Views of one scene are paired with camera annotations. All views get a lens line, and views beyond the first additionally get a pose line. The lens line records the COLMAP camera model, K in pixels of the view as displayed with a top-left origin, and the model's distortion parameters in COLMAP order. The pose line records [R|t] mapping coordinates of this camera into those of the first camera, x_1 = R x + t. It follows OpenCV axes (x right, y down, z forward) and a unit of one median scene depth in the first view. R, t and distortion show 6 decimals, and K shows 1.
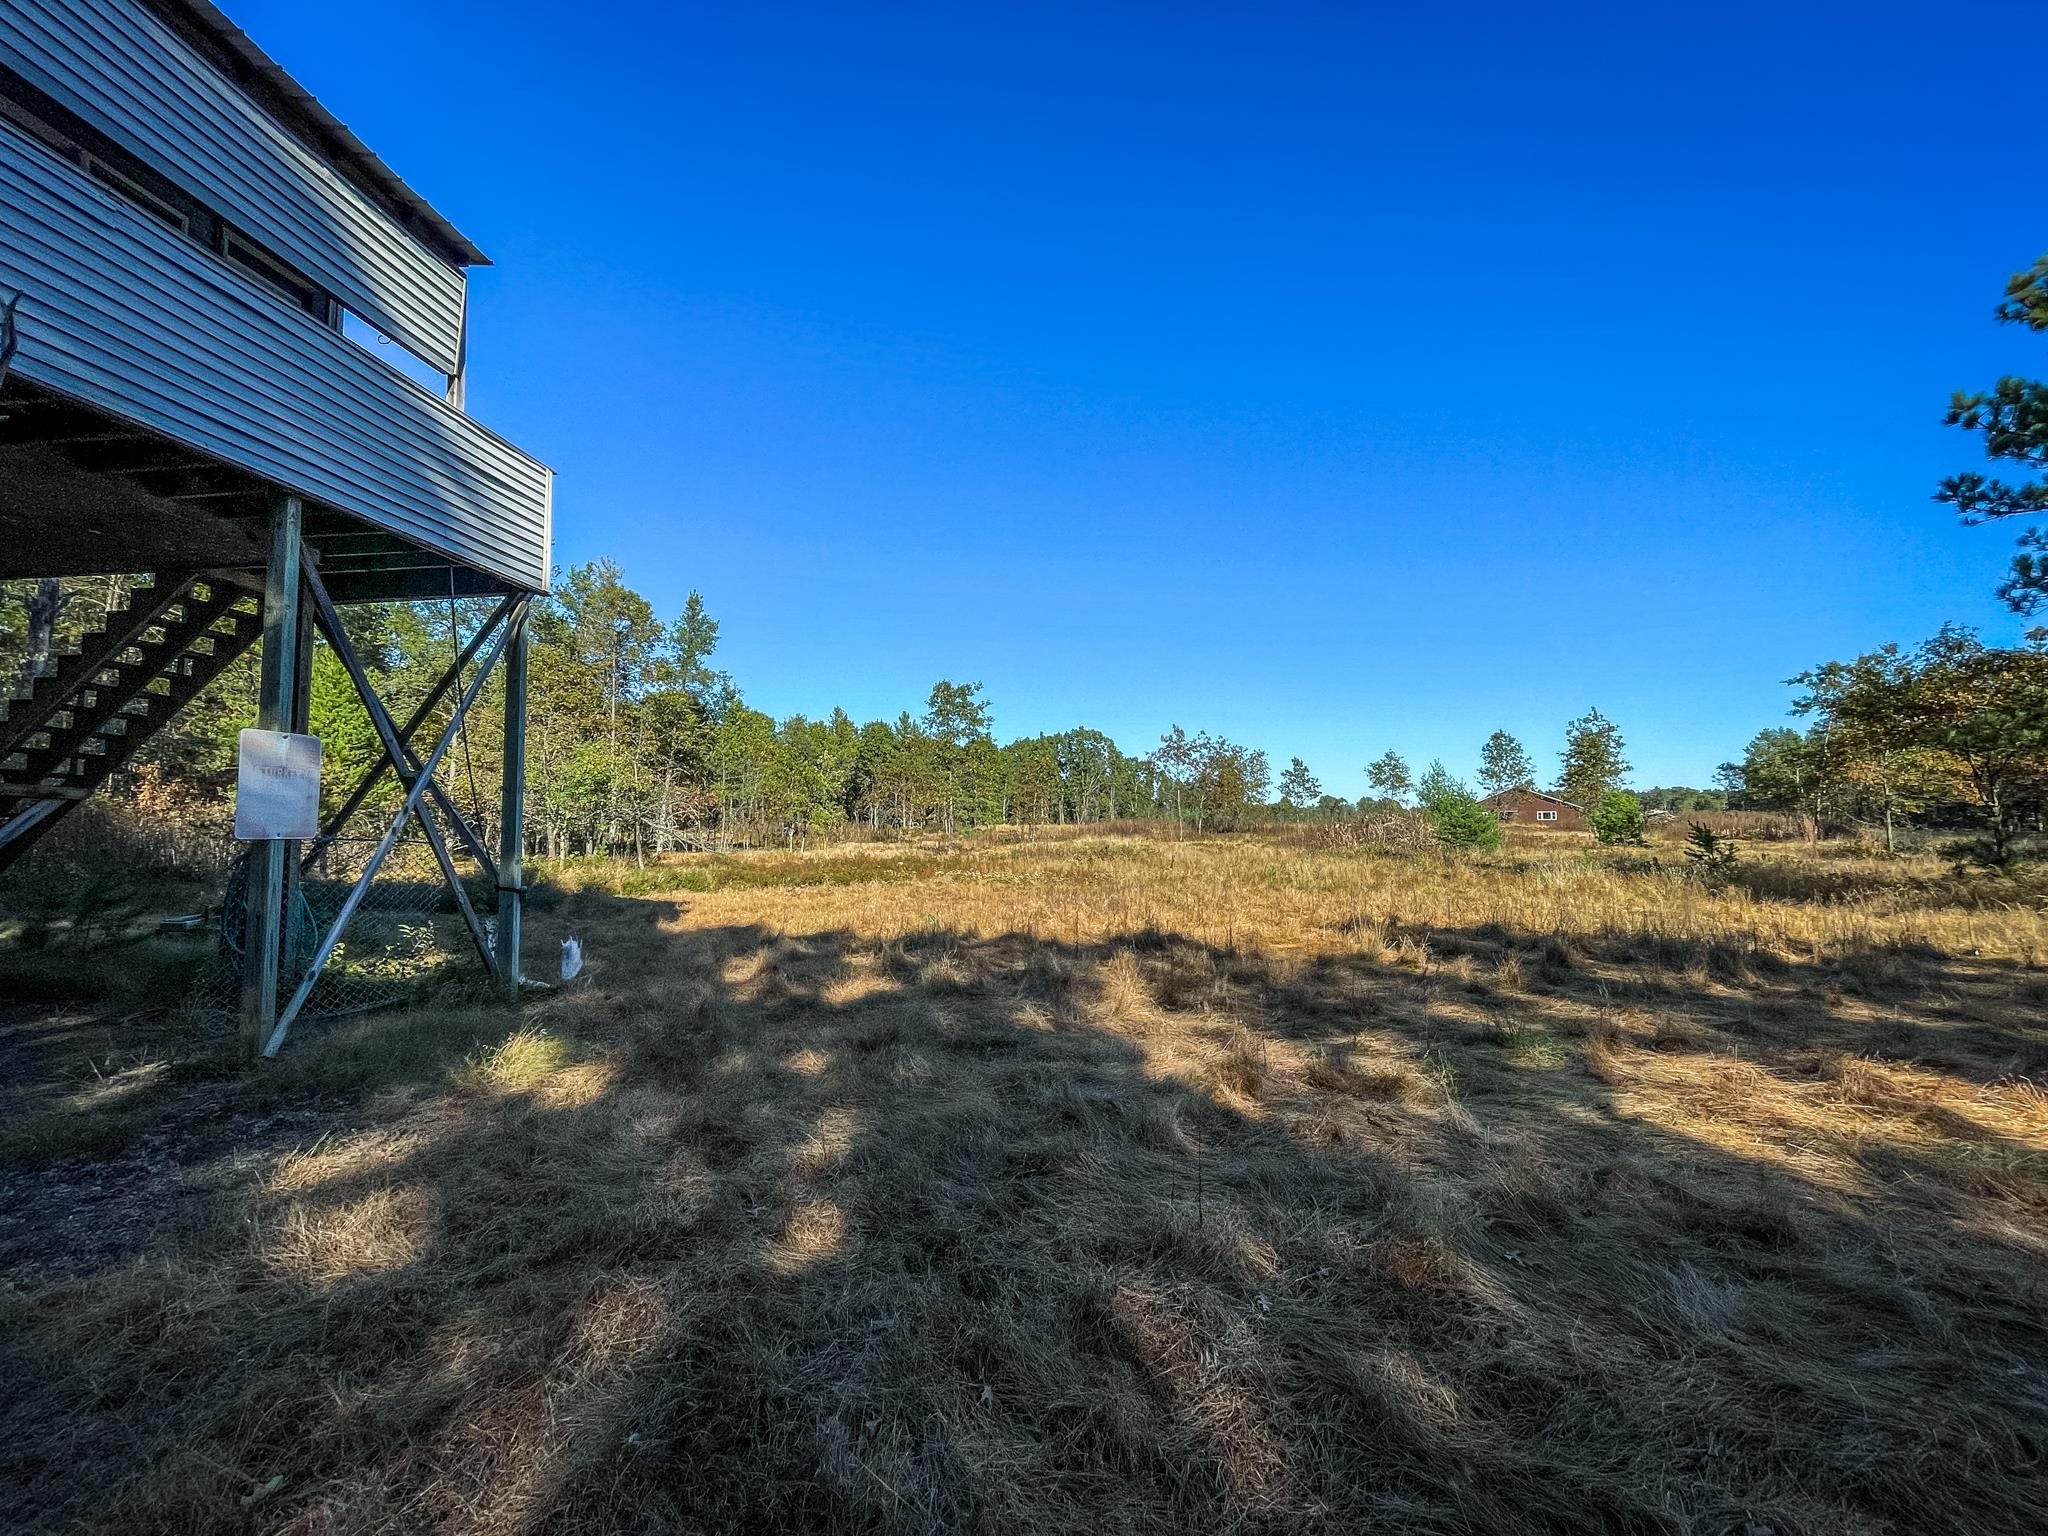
lens RADIAL K [[835.6, 0, 1026.4], [0, 835.6, 775.6], [0, 0, 1]] dist [0.001186, 0.000300]
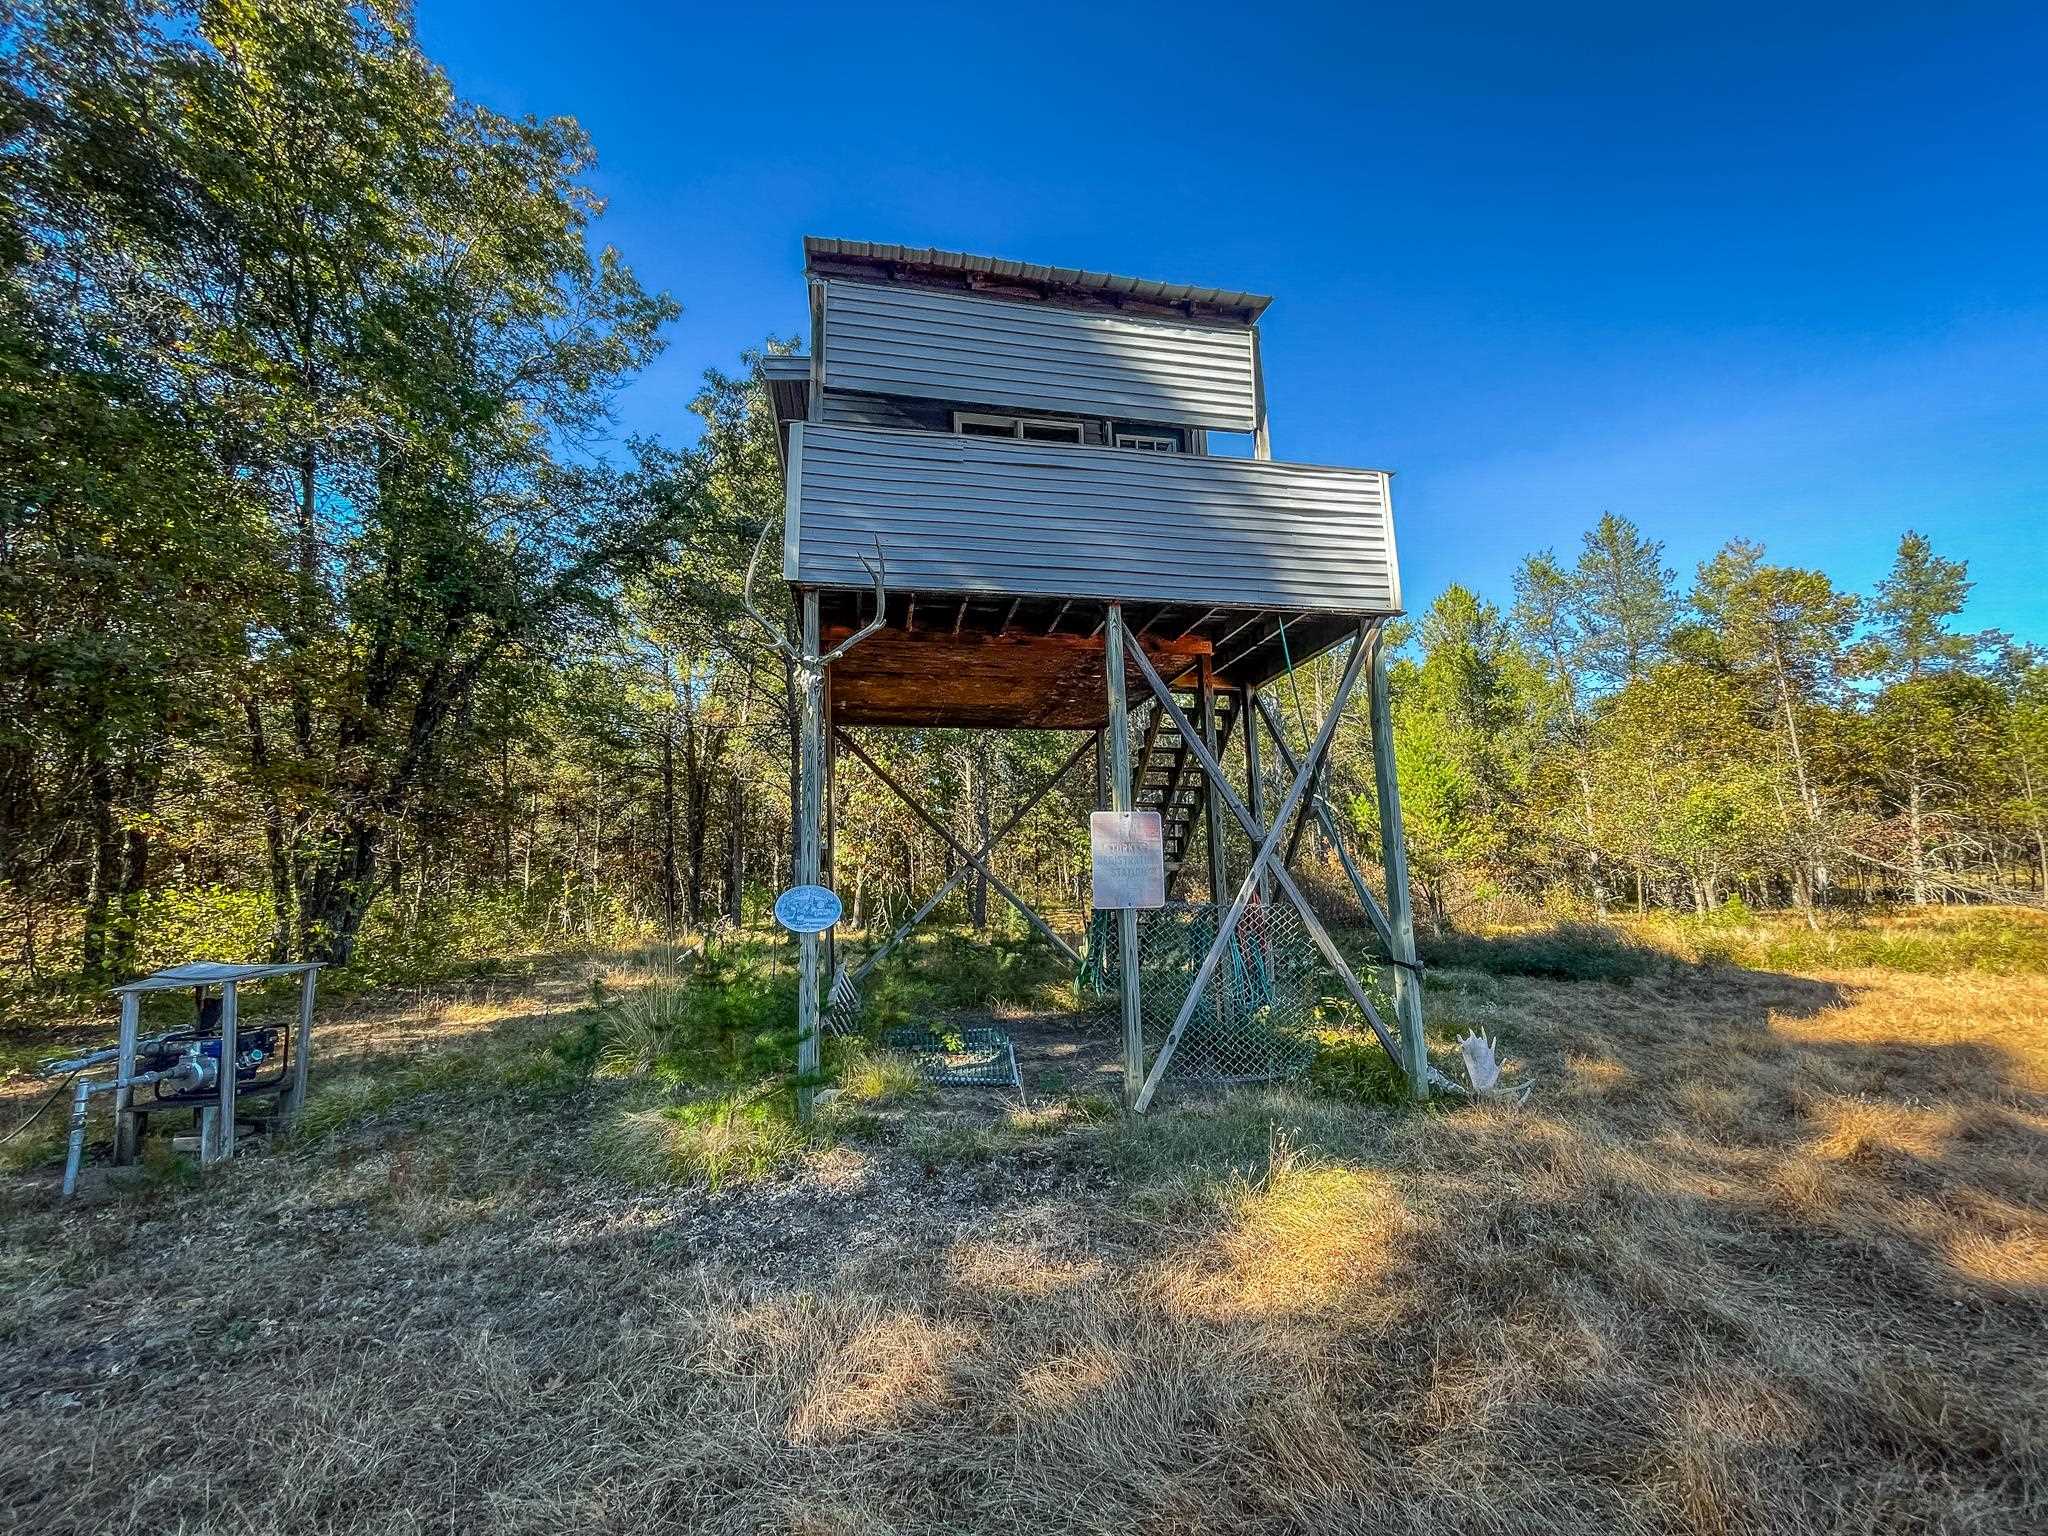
lens RADIAL K [[835.6, 0, 1034.1], [0, 835.6, 772.8], [0, 0, 1]] dist [0.001186, 0.000300]
pose [[0.302624, -0.141495, -0.942549, 0.091836], [0.084681, 0.989000, -0.121280, 0.015174], [0.949341, -0.043113, 0.311277, 0.377722]]
